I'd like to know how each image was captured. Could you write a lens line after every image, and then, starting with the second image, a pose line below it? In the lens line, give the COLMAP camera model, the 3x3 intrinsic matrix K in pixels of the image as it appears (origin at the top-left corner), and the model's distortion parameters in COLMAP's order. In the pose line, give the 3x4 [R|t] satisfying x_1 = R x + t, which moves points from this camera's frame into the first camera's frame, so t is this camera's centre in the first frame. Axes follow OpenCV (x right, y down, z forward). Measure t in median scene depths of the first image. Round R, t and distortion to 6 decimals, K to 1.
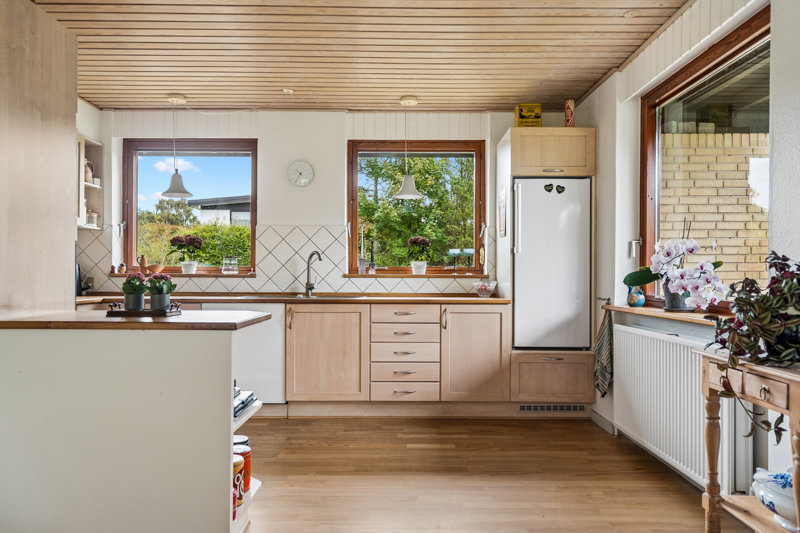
lens RADIAL K [[539.9, 0, 397.3], [0, 539.9, 271.0], [0, 0, 1]] dist [0.002632, -0.001456]
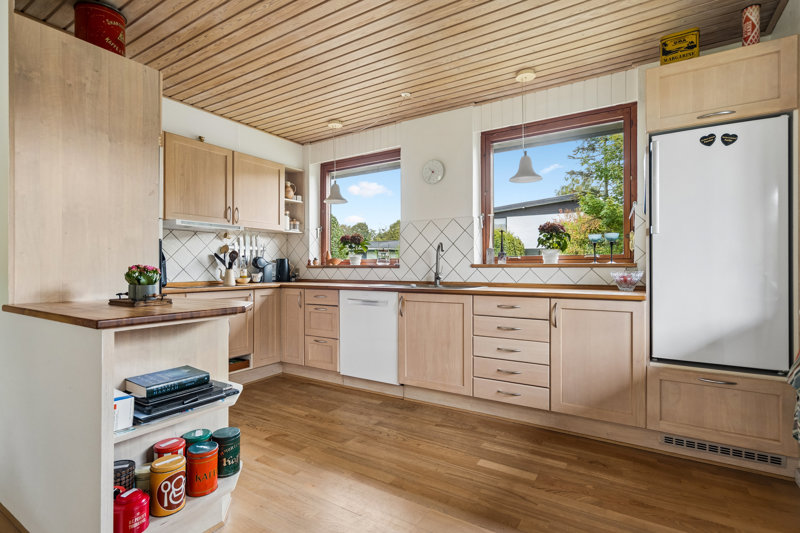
lens RADIAL K [[393.6, 0, 399.9], [0, 393.6, 264.9], [0, 0, 1]] dist [-0.001980, 0.001815]
pose [[0.842360, -0.009111, -0.538839, 0.213720], [0.011909, 0.999928, 0.001709, 0.004705], [0.538784, -0.007857, 0.842407, 0.339944]]
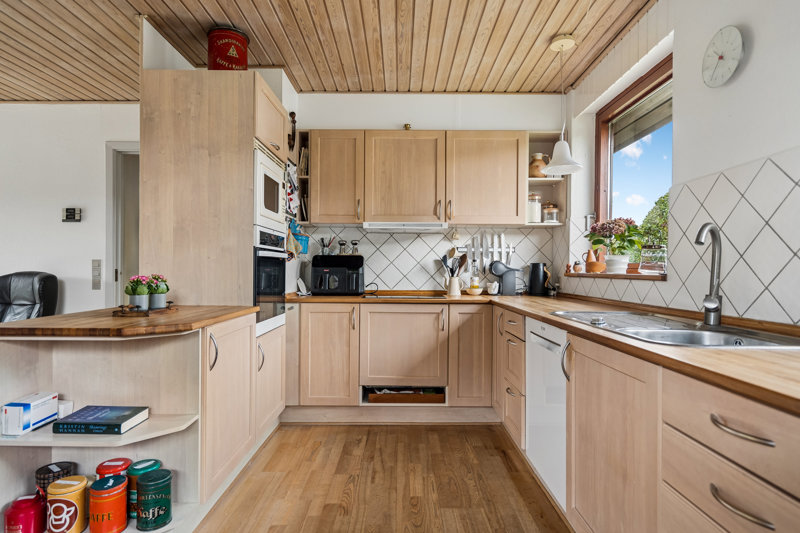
lens RADIAL K [[439.9, 0, 402.0], [0, 439.9, 269.8], [0, 0, 1]] dist [0.005545, 0.000152]
pose [[-0.006303, -0.003157, -0.999975, 0.223414], [0.006530, 0.999974, -0.003198, 0.000089], [0.999959, -0.006550, -0.006282, 0.831532]]
